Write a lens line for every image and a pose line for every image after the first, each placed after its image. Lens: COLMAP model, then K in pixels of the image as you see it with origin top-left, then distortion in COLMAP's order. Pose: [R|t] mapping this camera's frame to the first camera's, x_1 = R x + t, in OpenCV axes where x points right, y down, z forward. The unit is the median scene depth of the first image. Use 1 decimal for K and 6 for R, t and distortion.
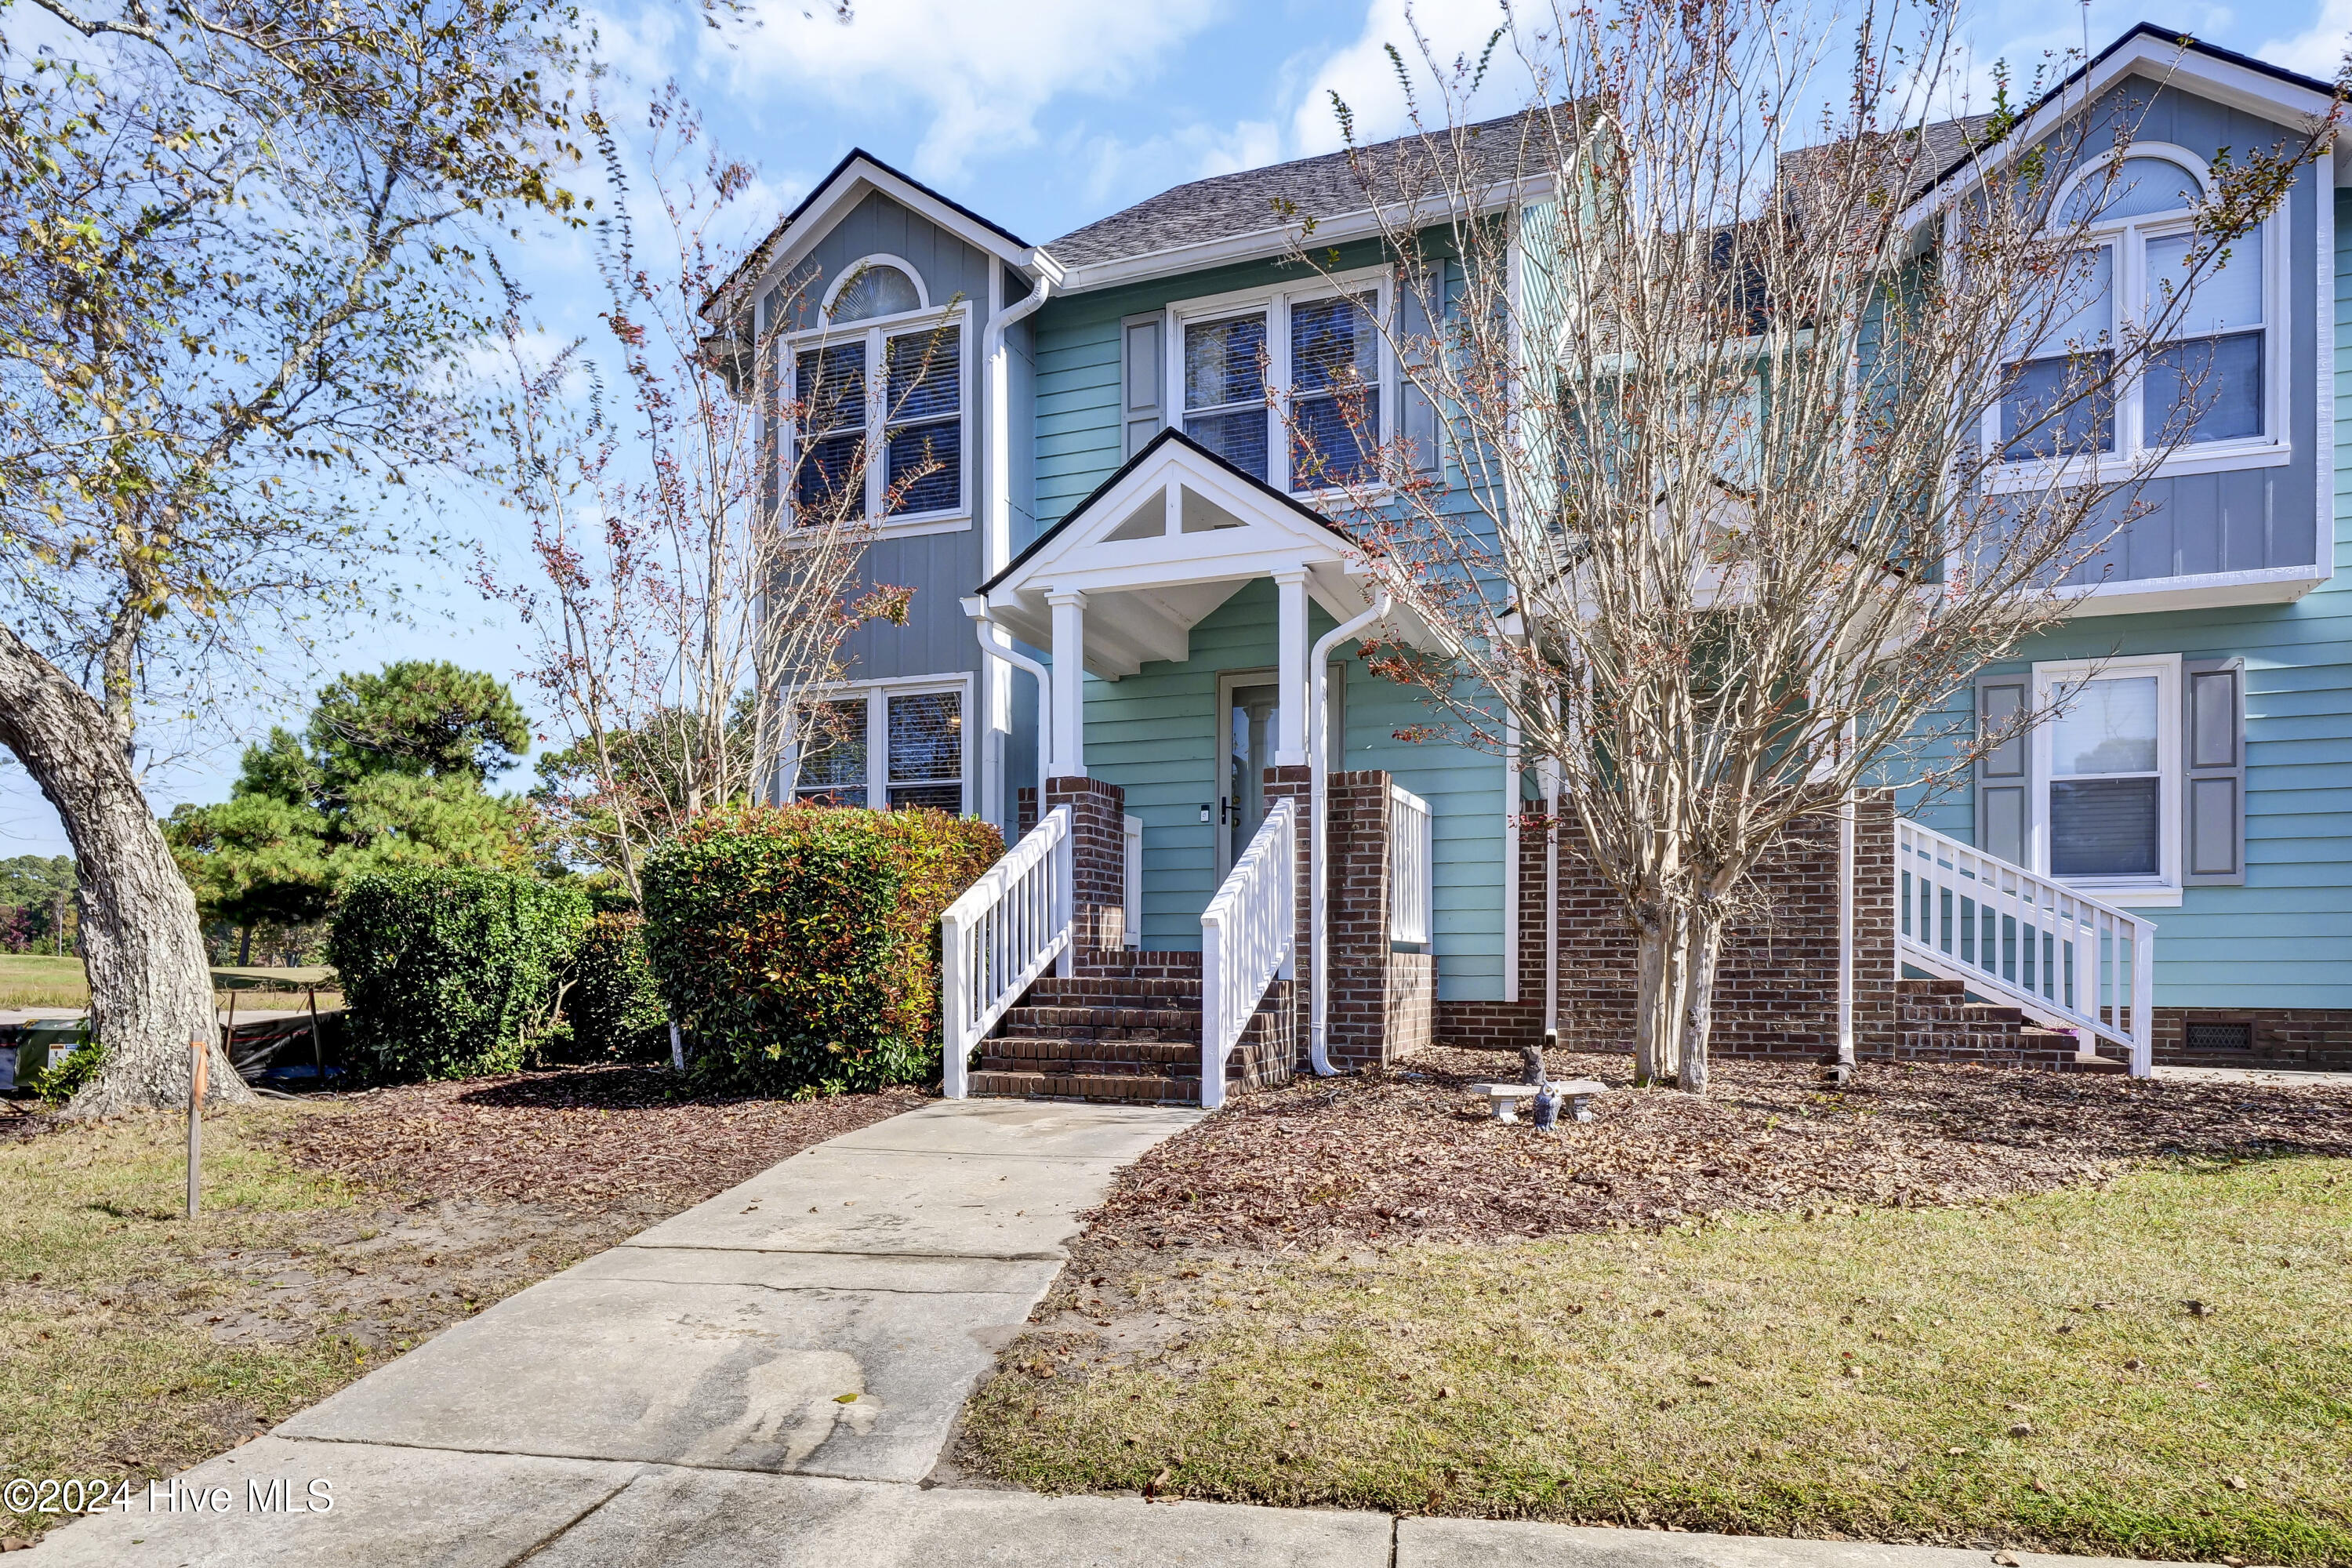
lens RADIAL K [[1403.9, 0, 1181.1], [0, 1403.9, 835.6], [0, 0, 1]] dist [-0.002310, -0.001849]
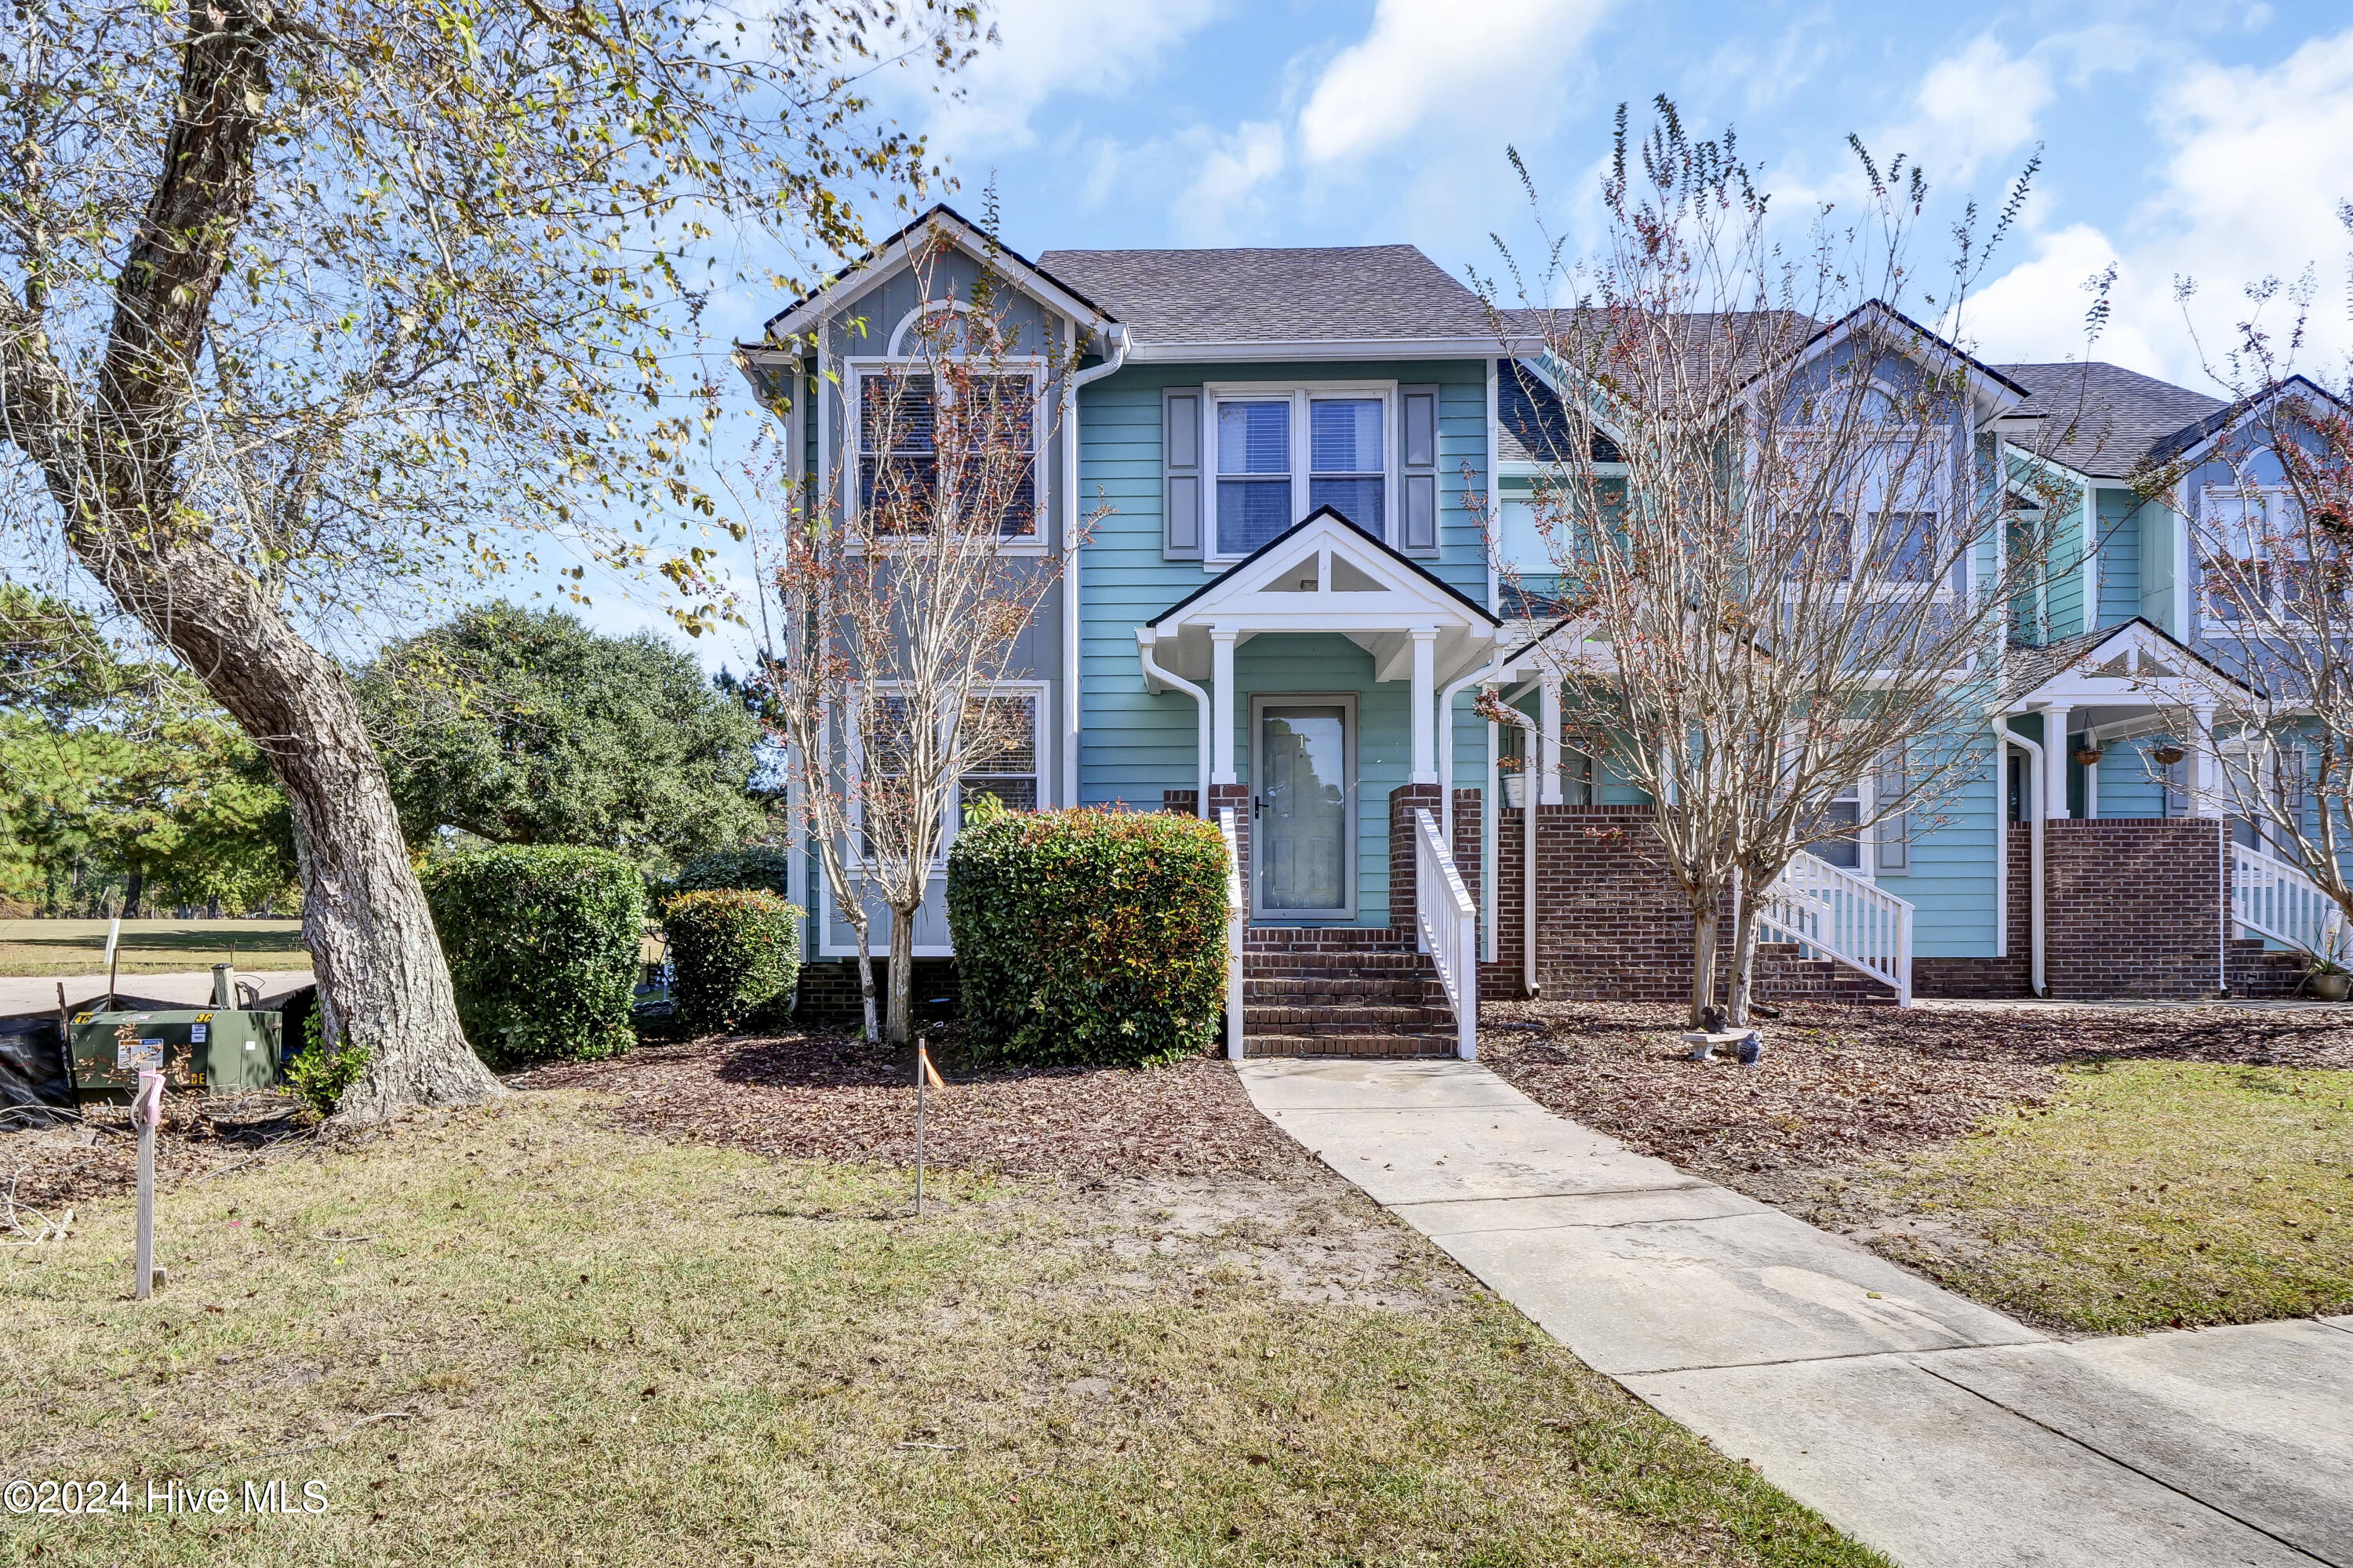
lens RADIAL K [[1225.8, 0, 1176.5], [0, 1225.8, 784.0], [0, 0, 1]] dist [-0.006532, -0.002508]
pose [[0.941827, 0.029311, 0.334816, -0.505826], [-0.026550, 0.999565, -0.012822, -0.029335], [-0.335047, 0.003187, 0.942196, 0.030776]]
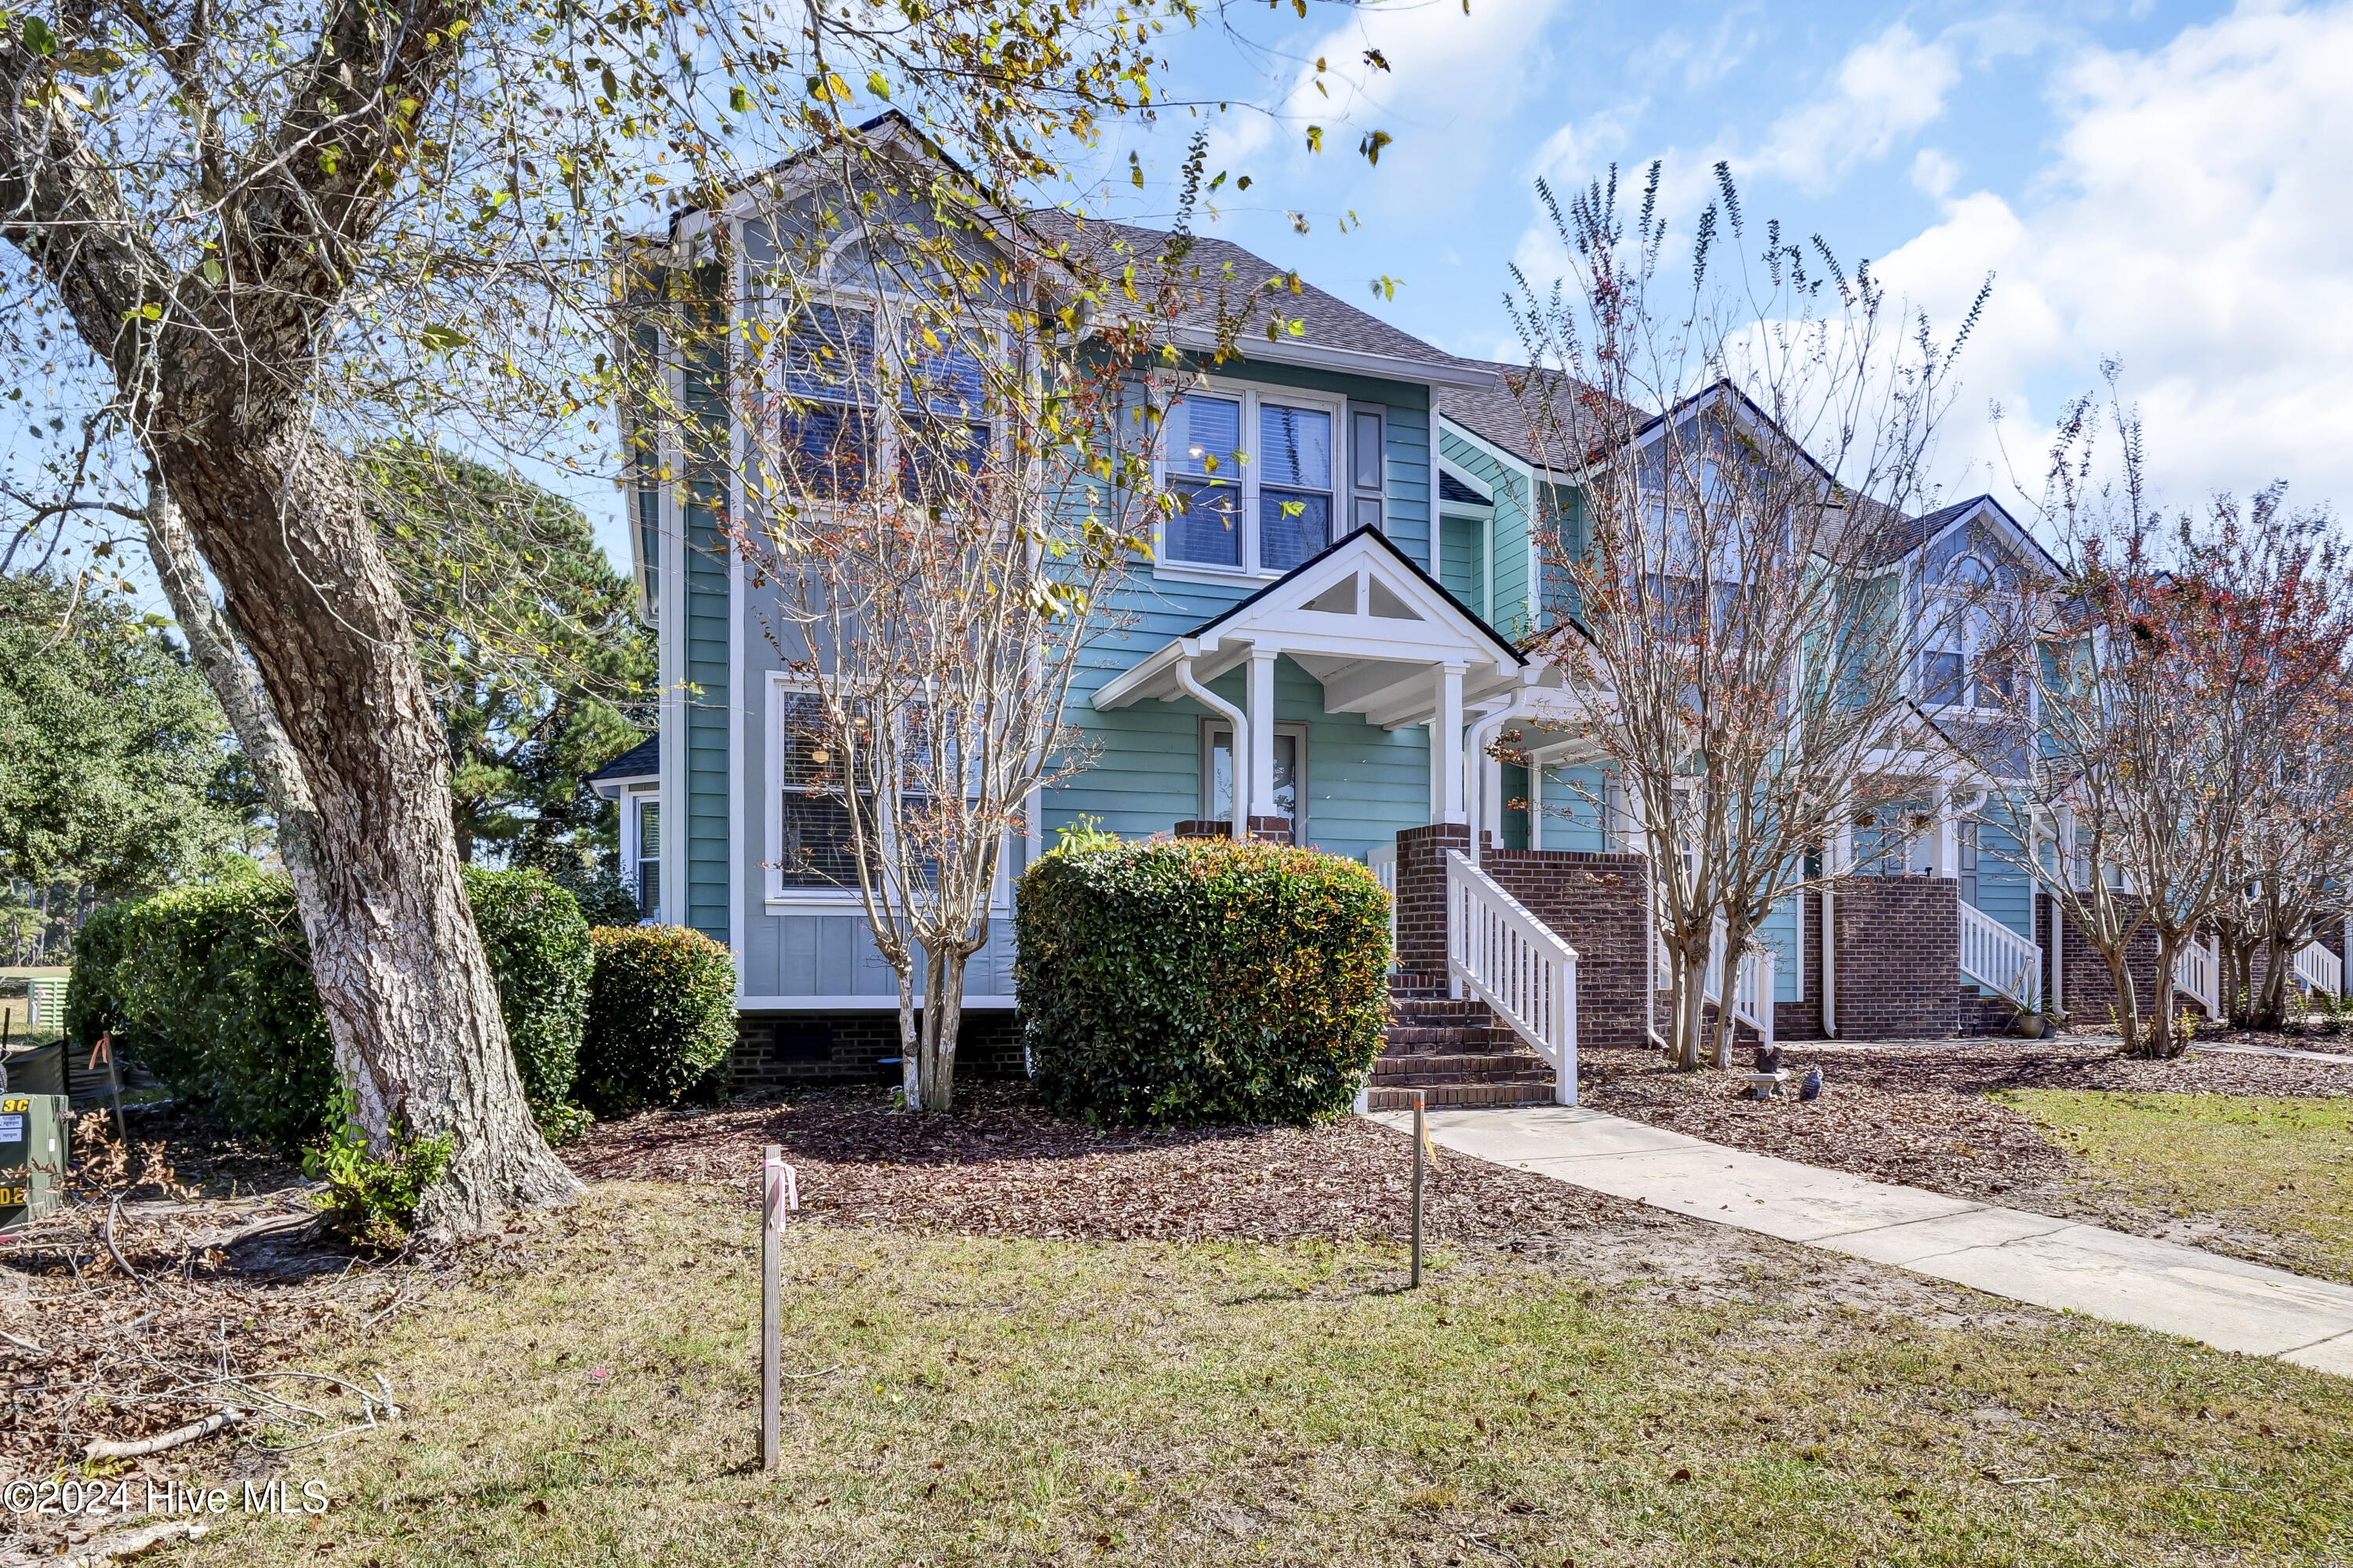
lens RADIAL K [[1382.3, 0, 1146.5], [0, 1382.3, 818.4], [0, 0, 1]] dist [-0.002844, -0.001183]
pose [[0.772162, 0.062405, 0.632355, -0.894340], [-0.058726, 0.997915, -0.026771, -0.006418], [-0.632707, -0.016464, 0.774216, 0.237354]]
